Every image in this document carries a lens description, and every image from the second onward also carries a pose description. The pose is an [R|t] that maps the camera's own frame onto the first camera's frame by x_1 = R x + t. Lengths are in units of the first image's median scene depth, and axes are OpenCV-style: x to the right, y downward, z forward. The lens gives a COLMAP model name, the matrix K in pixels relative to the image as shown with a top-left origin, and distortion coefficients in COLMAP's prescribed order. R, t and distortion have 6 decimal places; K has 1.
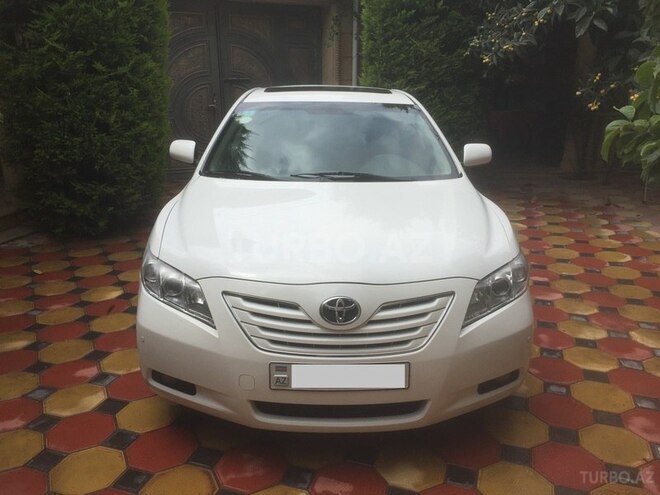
lens RADIAL K [[572.7, 0, 330.0], [0, 572.7, 247.5], [0, 0, 1]] dist [0.088700, -0.119274]
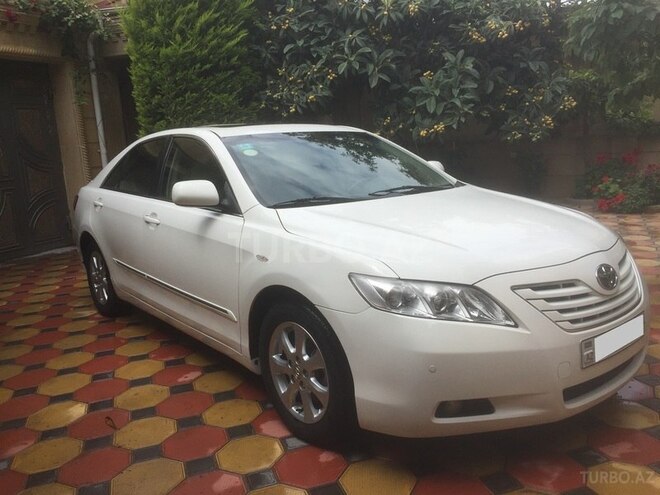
lens RADIAL K [[572.7, 0, 330.0], [0, 572.7, 247.5], [0, 0, 1]] dist [0.088700, -0.119274]
pose [[0.786345, -0.158270, 0.597170, -0.565673], [0.233566, 0.971044, -0.050197, -0.005313], [-0.571933, 0.178951, 0.800543, 0.229033]]
